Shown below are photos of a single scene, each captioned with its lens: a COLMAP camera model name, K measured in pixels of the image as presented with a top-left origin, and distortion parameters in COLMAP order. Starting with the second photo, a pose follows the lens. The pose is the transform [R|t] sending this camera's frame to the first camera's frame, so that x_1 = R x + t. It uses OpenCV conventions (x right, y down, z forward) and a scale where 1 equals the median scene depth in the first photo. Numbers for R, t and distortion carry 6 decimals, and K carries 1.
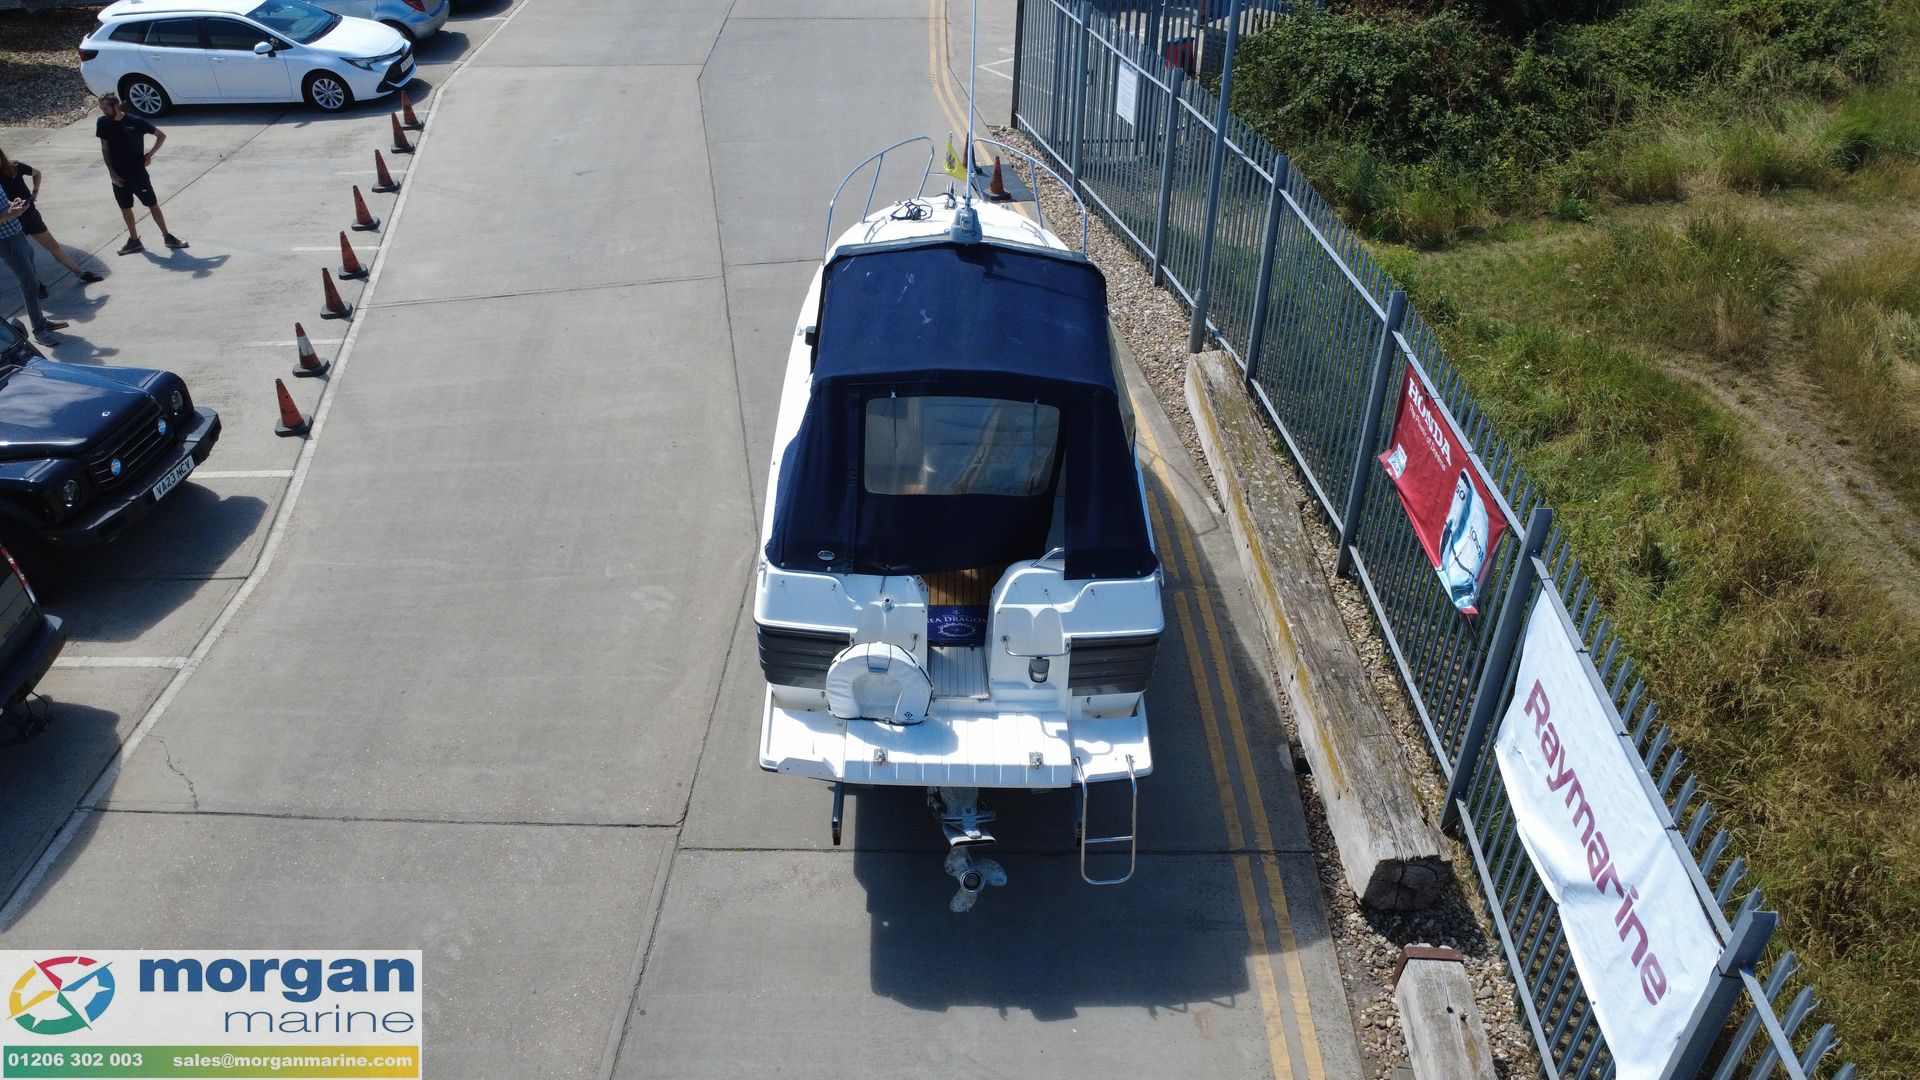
lens RADIAL K [[1387.6, 0, 960.1], [0, 1387.6, 537.8], [0, 0, 1]] dist [0.002846, 0.001991]
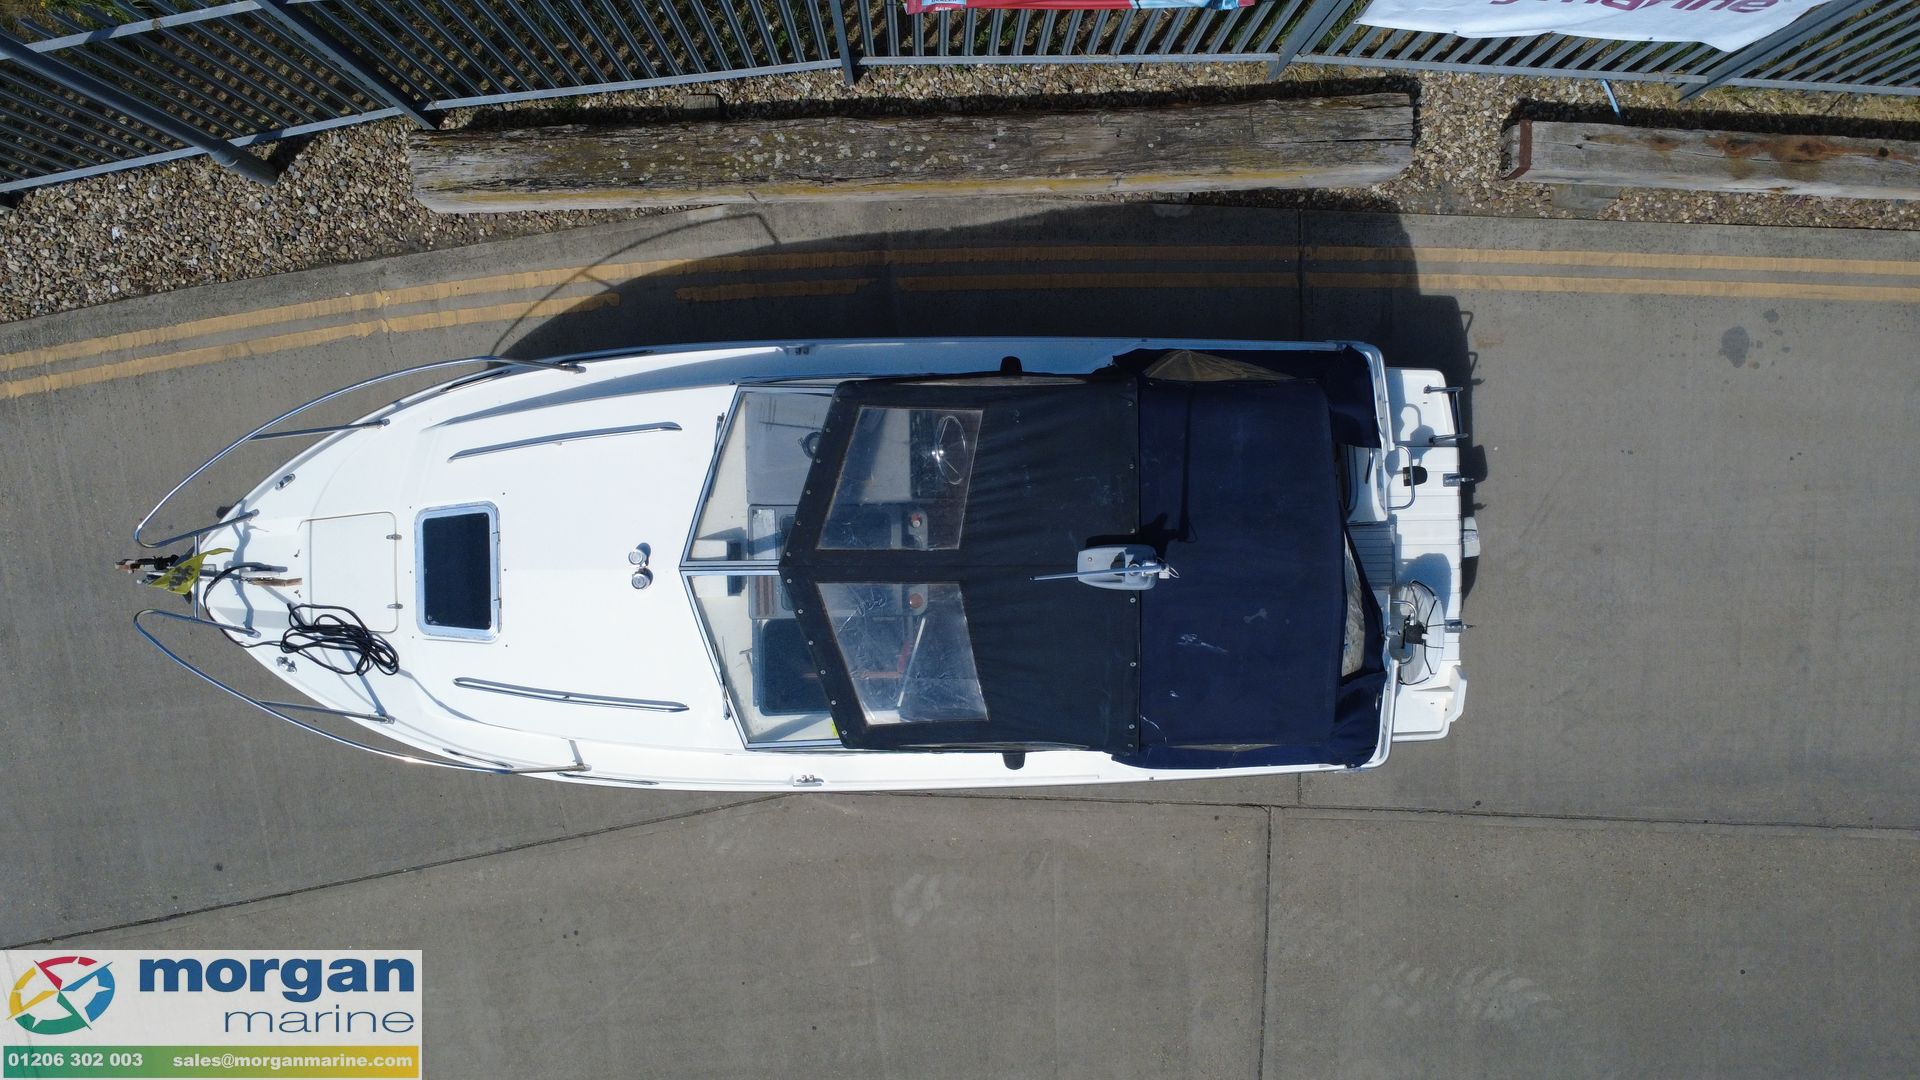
lens RADIAL K [[1387.6, 0, 954.9], [0, 1387.6, 534.9], [0, 0, 1]] dist [0.002846, 0.001991]
pose [[-0.000168, -0.999351, -0.036031, 0.048205], [0.555186, -0.030061, 0.831182, -0.879279], [-0.831726, -0.019865, 0.554831, 0.682163]]
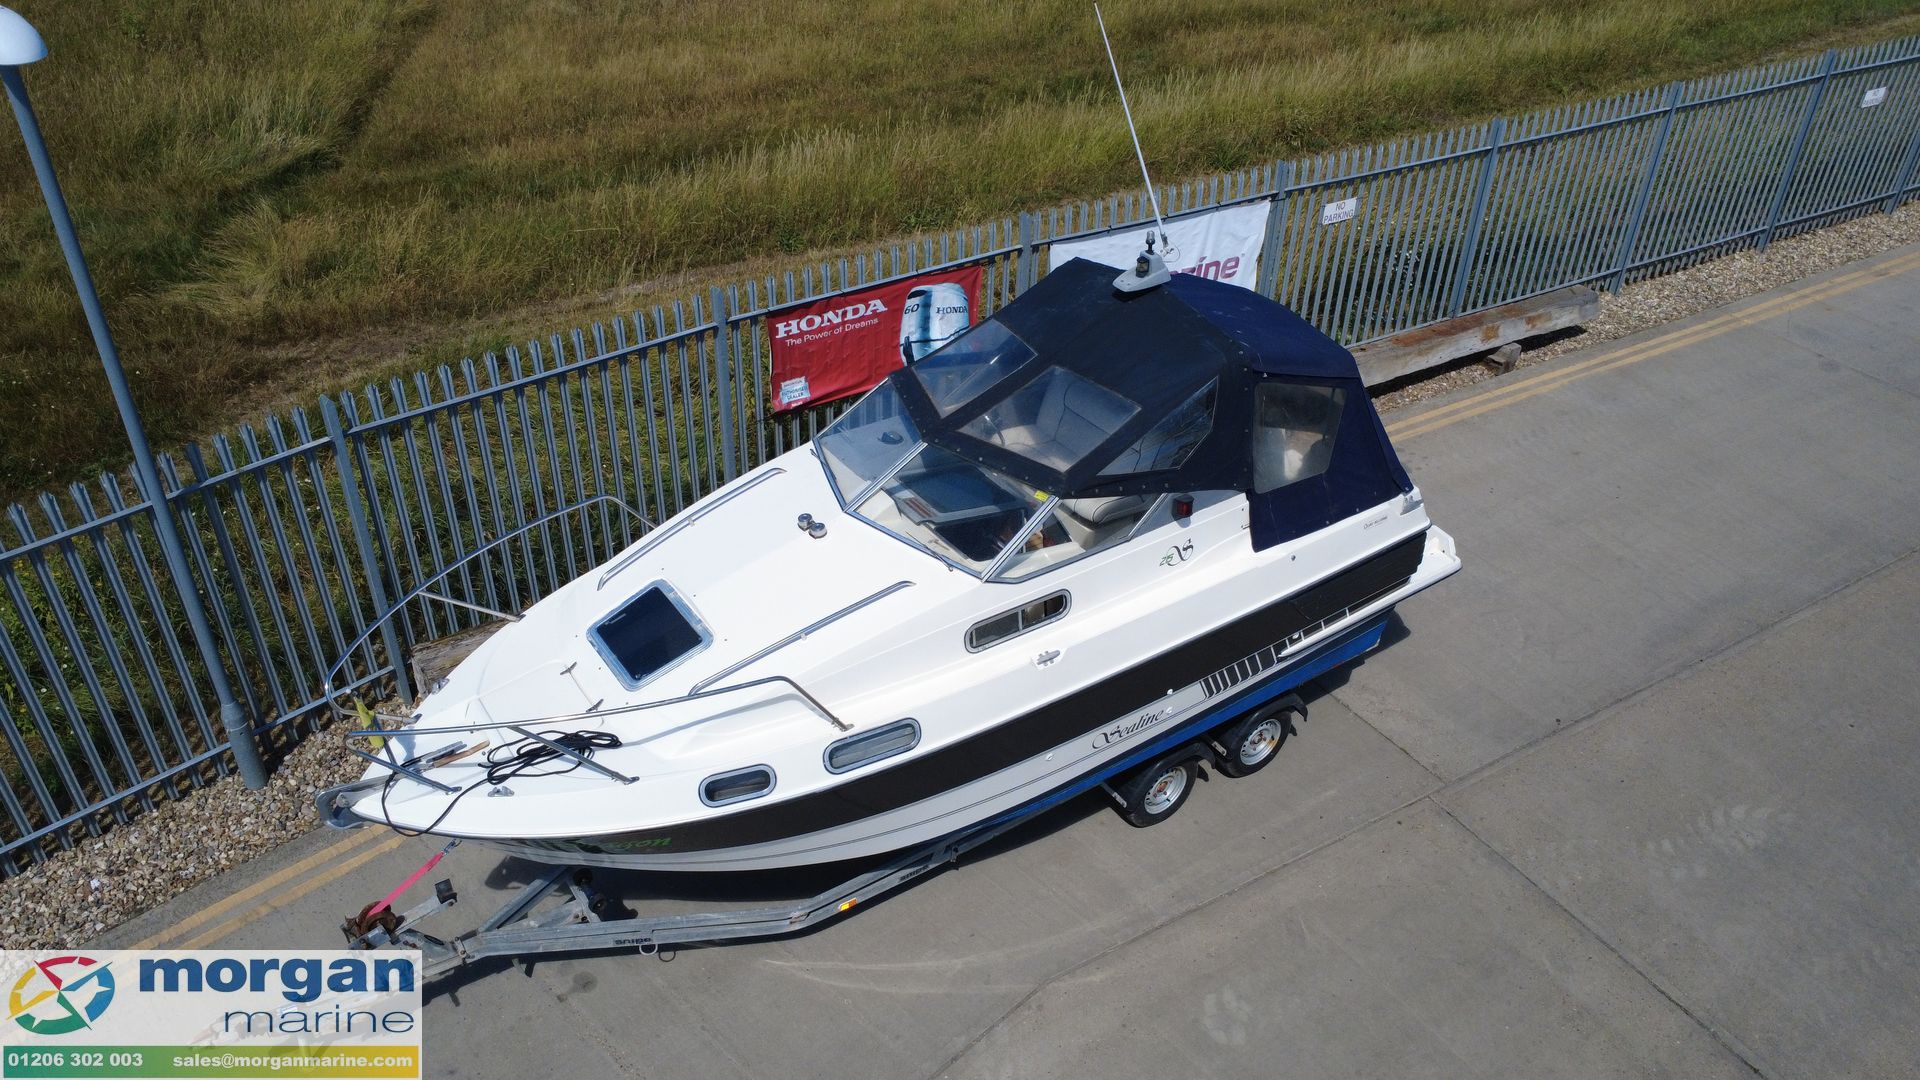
lens RADIAL K [[1387.6, 0, 954.9], [0, 1387.6, 542.2], [0, 0, 1]] dist [0.002846, 0.001991]
pose [[-0.544865, -0.497039, 0.675333, -0.691159], [0.451131, 0.505130, 0.735748, -0.924633], [-0.706826, 0.705547, -0.050997, 1.295185]]
